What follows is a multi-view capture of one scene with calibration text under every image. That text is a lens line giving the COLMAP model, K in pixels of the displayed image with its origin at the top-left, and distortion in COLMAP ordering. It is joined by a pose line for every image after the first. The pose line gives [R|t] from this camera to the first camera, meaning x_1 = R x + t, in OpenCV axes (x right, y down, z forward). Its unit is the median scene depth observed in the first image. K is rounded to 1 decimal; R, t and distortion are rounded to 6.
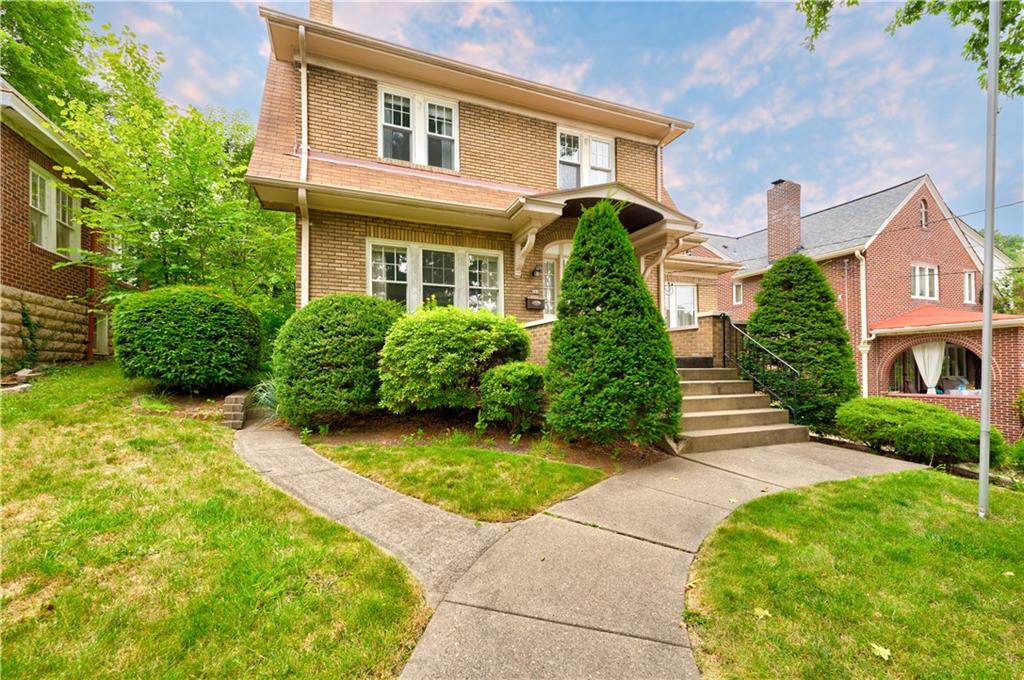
lens RADIAL K [[411.1, 0, 491.3], [0, 411.1, 366.8], [0, 0, 1]] dist [0.000745, -0.000338]
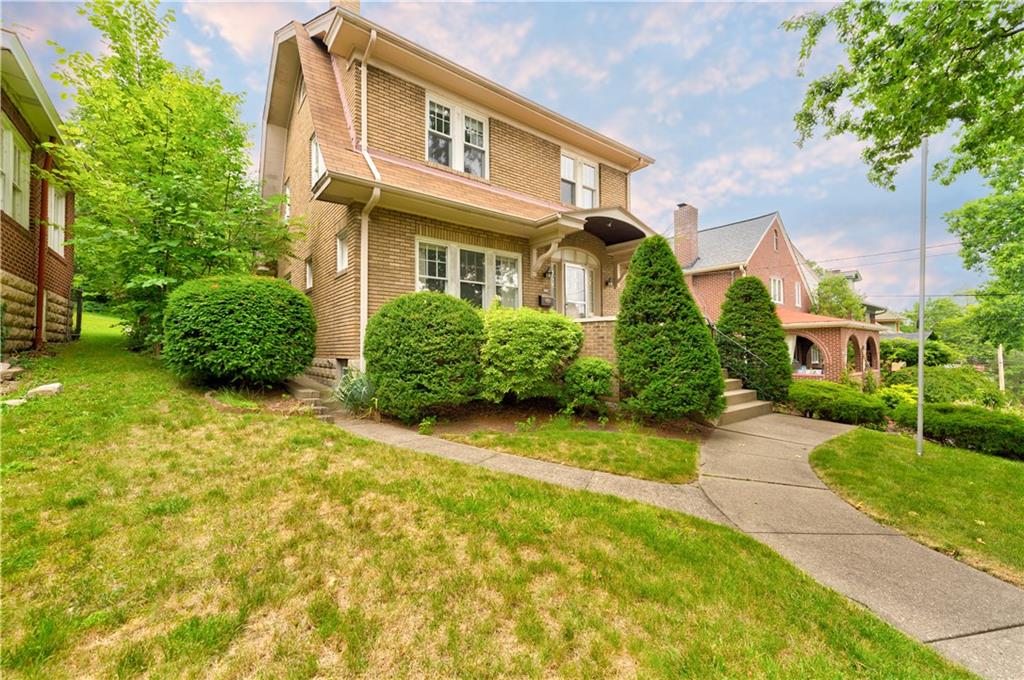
lens RADIAL K [[411.1, 0, 478.8], [0, 411.1, 340.4], [0, 0, 1]] dist [0.000745, -0.000338]
pose [[0.961077, 0.007518, 0.276177, -0.449379], [-0.004332, 0.999917, -0.012146, -0.034142], [-0.276245, 0.010477, 0.961030, -0.055859]]
